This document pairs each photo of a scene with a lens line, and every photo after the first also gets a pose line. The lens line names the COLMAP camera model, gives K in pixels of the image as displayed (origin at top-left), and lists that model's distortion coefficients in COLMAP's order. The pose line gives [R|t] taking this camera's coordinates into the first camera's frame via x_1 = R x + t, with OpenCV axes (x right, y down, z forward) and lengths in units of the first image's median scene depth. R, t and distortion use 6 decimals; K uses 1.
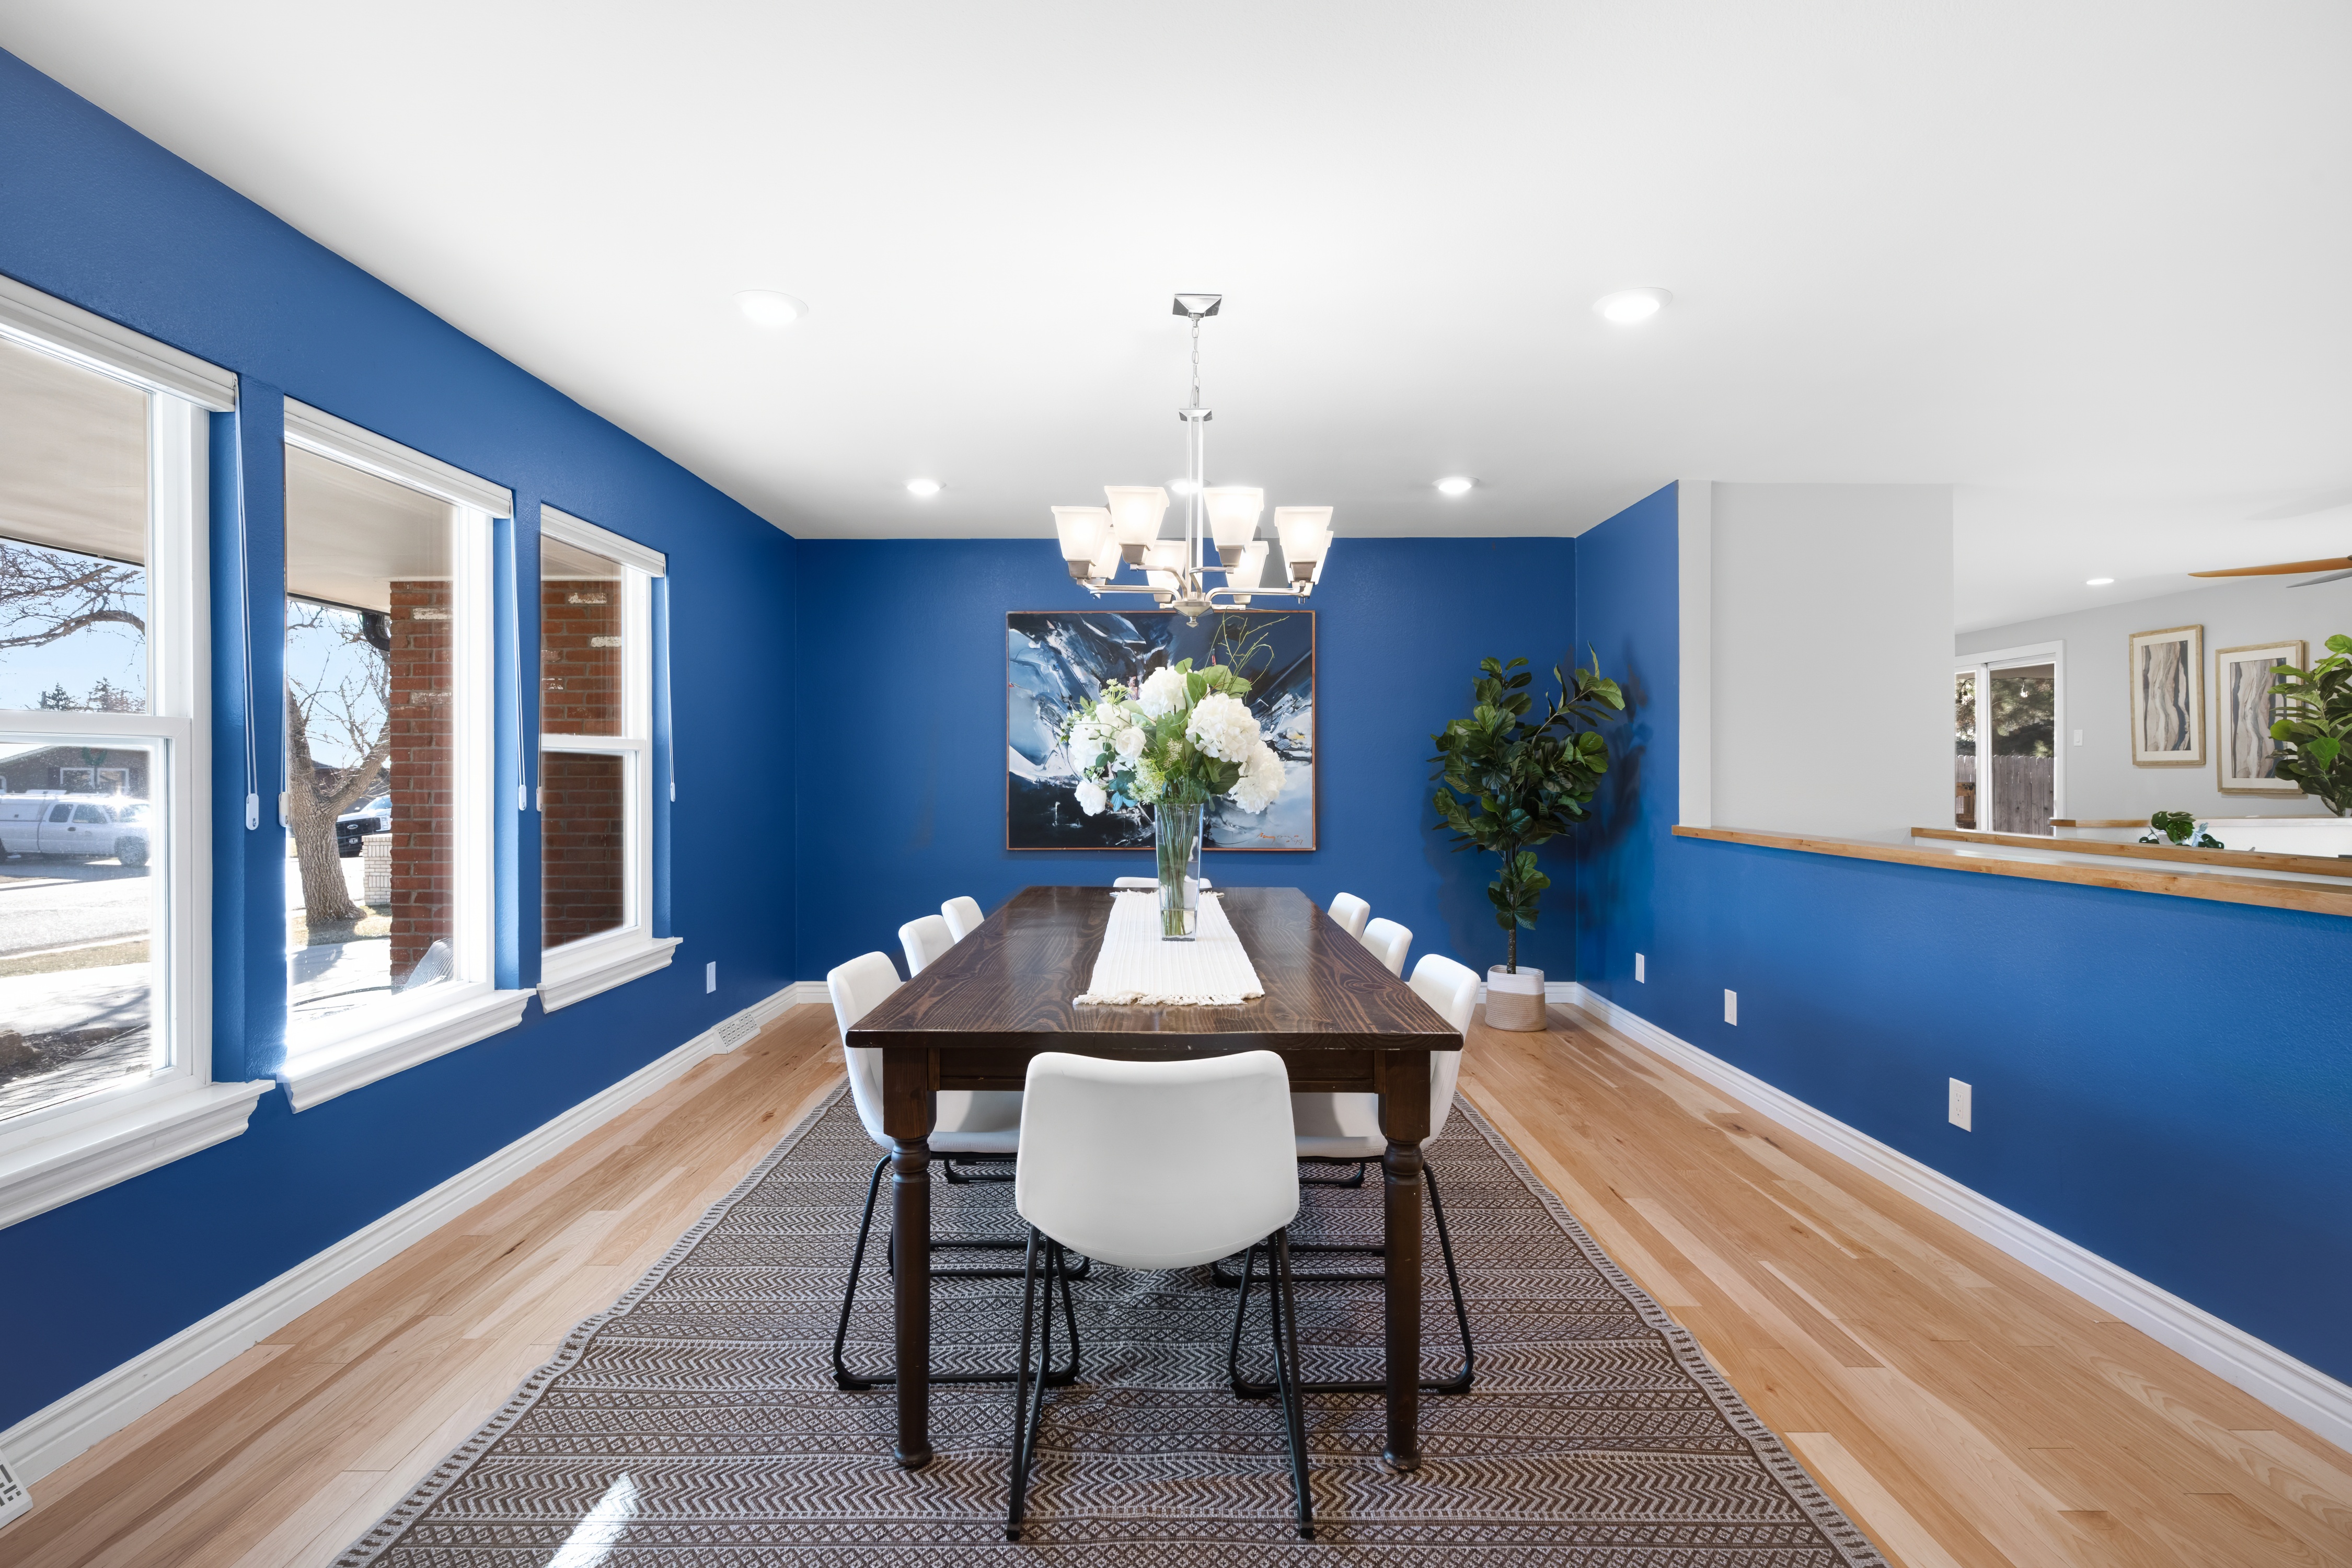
lens RADIAL K [[1143.2, 0, 1142.7], [0, 1143.2, 772.4], [0, 0, 1]] dist [-0.001451, 0.000463]
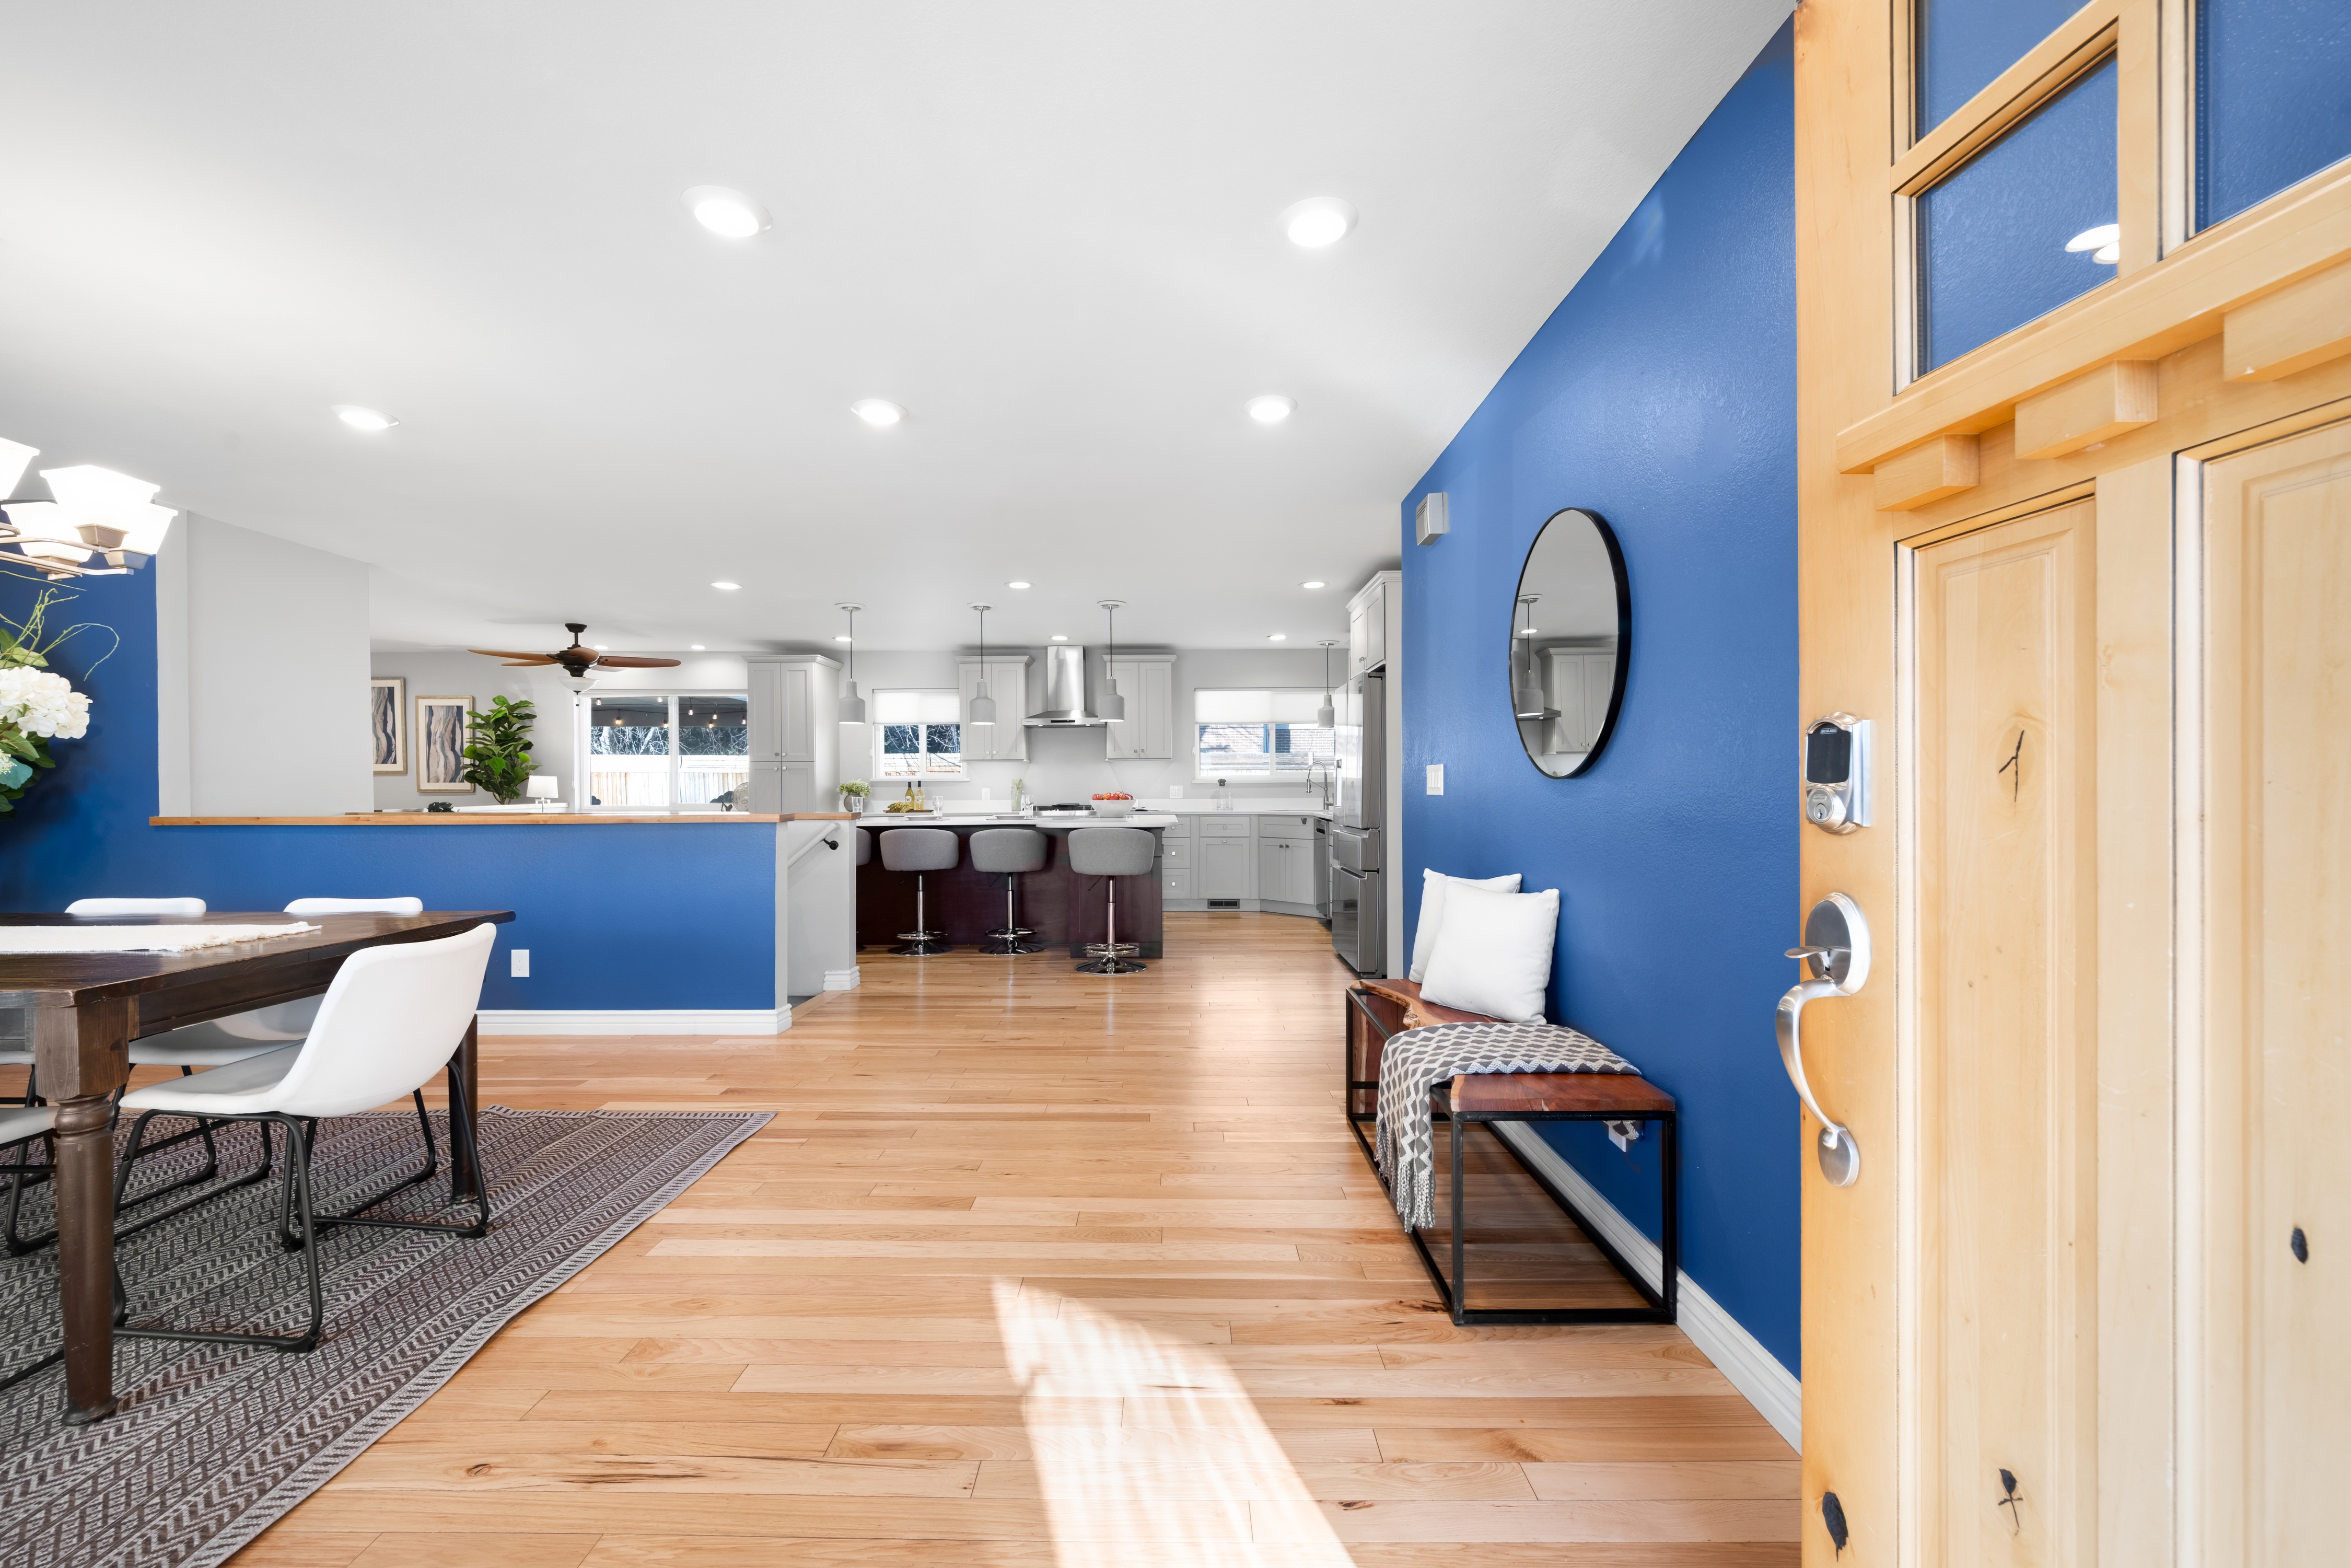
lens RADIAL K [[940.3, 0, 1181.4], [0, 940.3, 790.1], [0, 0, 1]] dist [0.000735, -0.000016]
pose [[-0.005579, -0.002994, 0.999980, -0.325822], [0.003985, 0.999988, 0.003016, 0.016966], [-0.999976, 0.004002, -0.005567, 0.015957]]
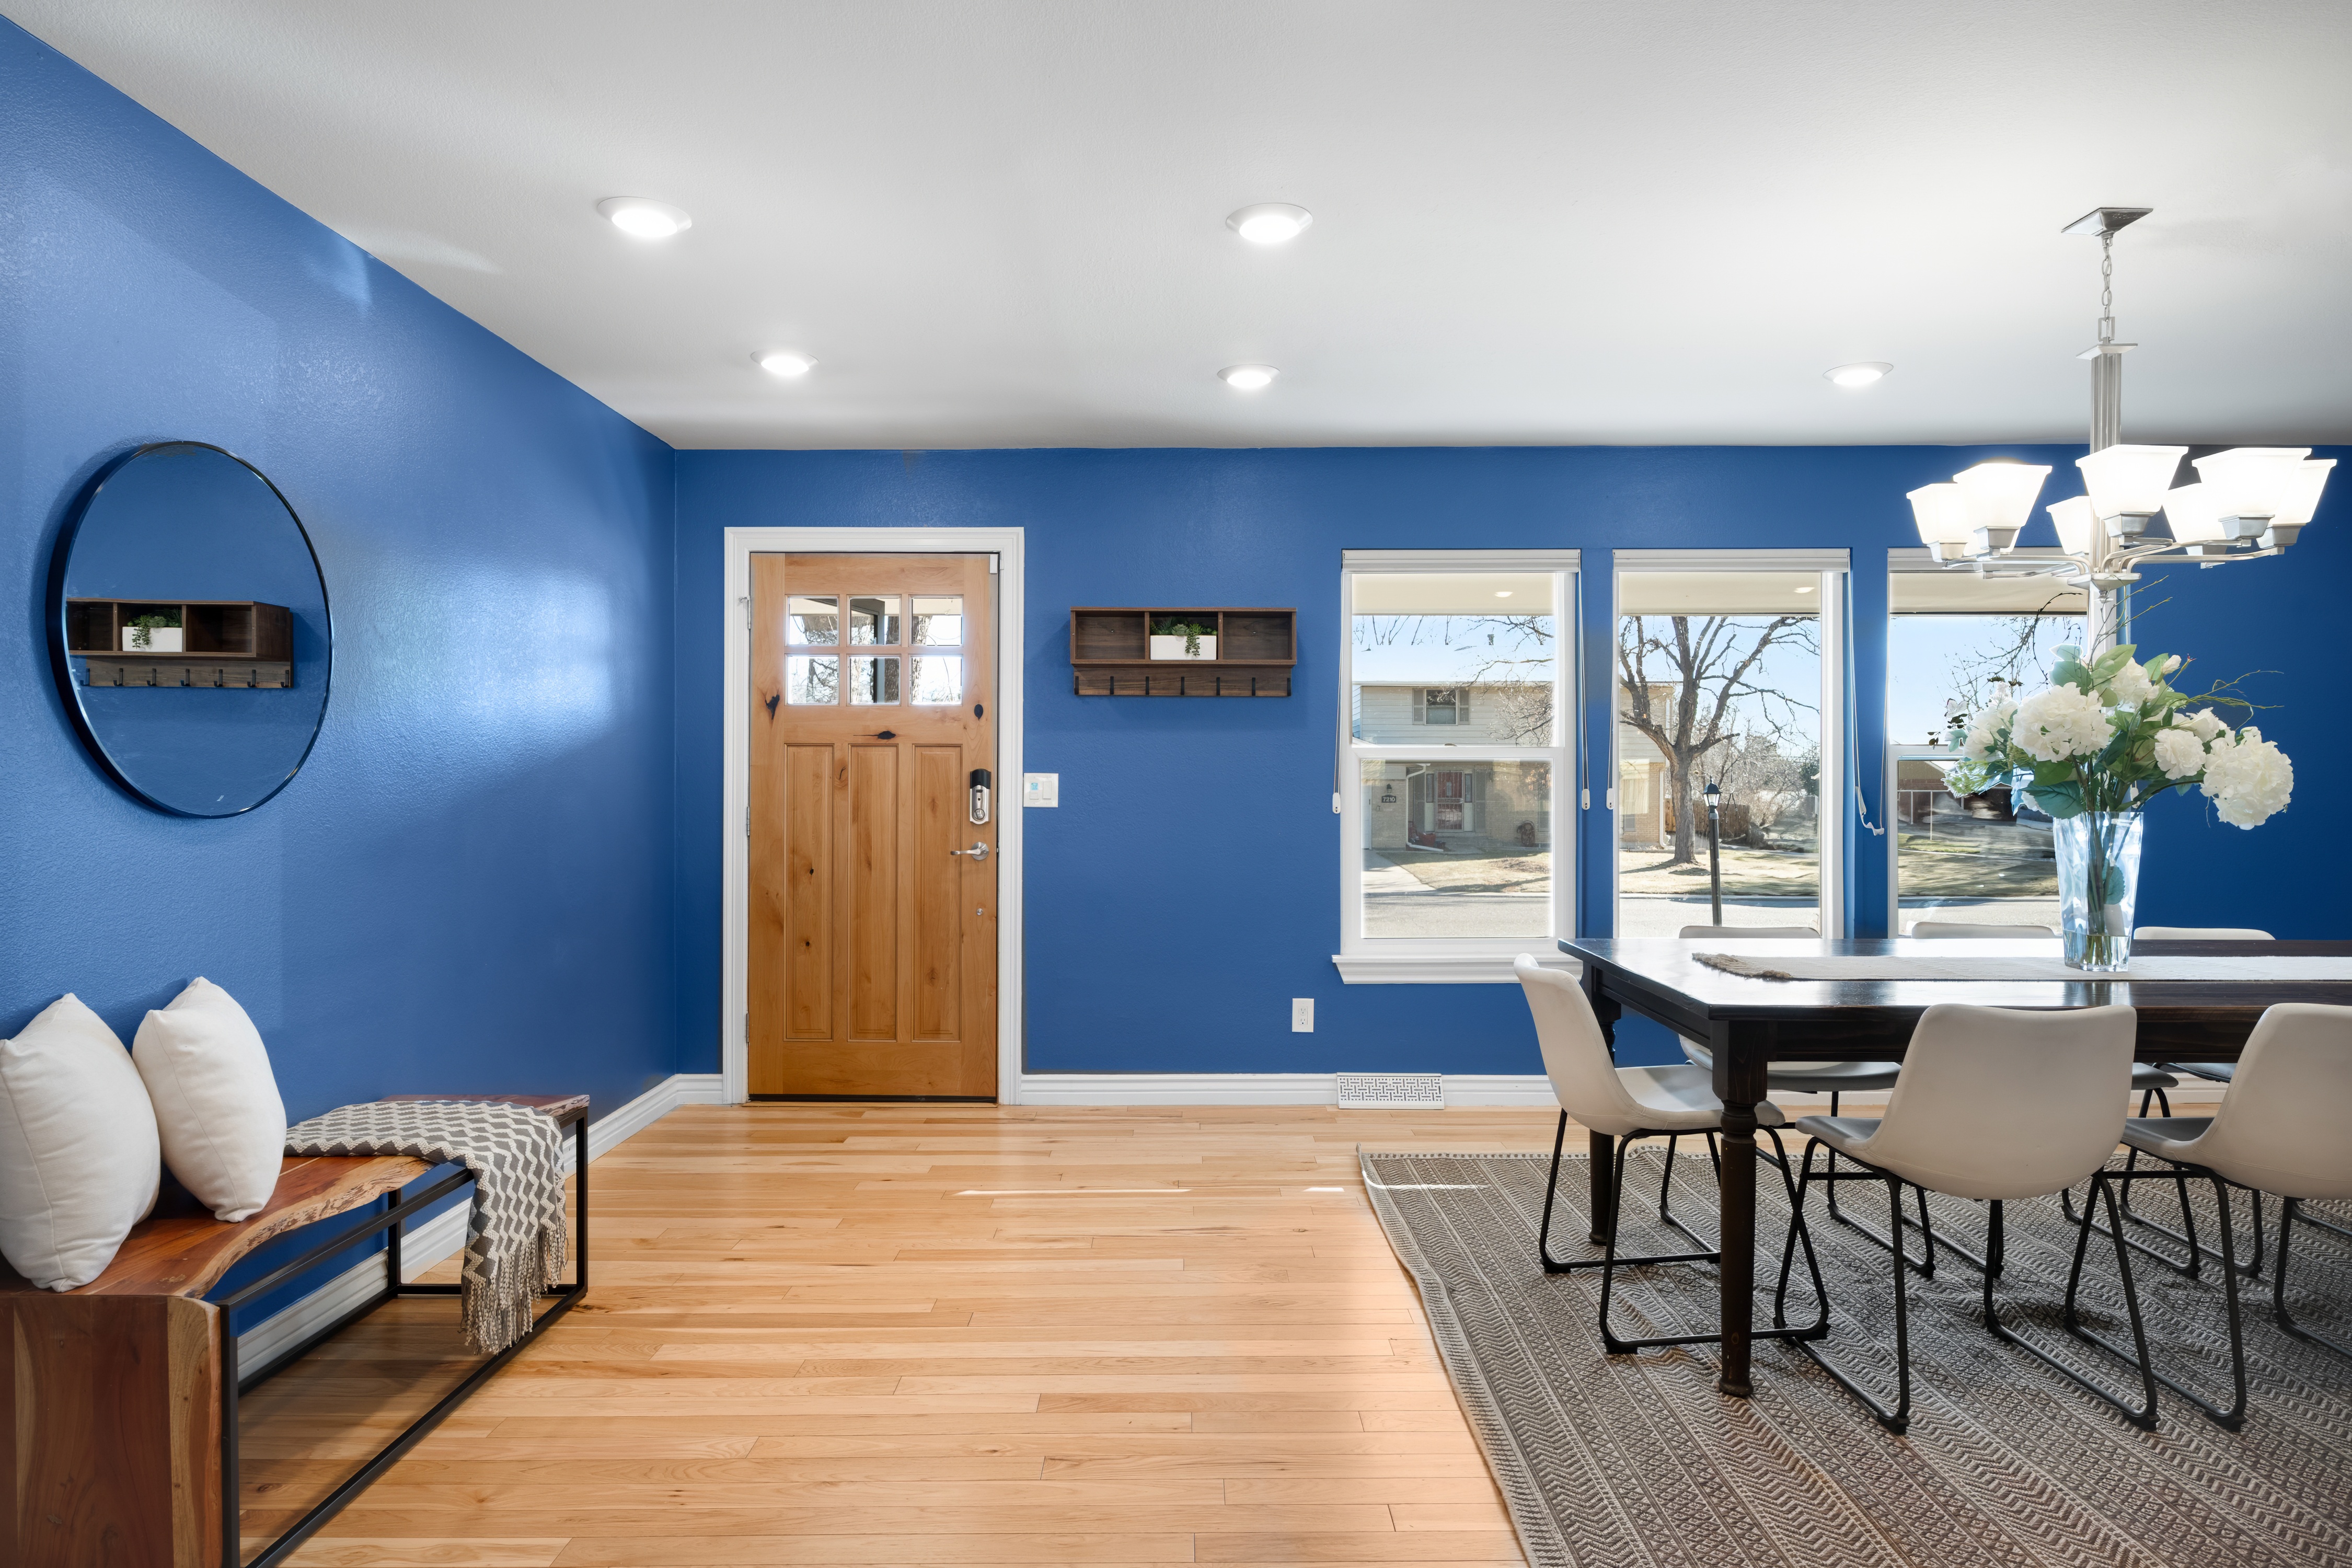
lens RADIAL K [[1370.0, 0, 1189.3], [0, 1370.0, 784.9], [0, 0, 1]] dist [-0.000883, 0.000318]
pose [[0.007842, 0.003184, -0.999964, 0.493656], [-0.001171, 0.999994, 0.003175, 0.002401], [0.999969, 0.001146, 0.007845, 0.145371]]
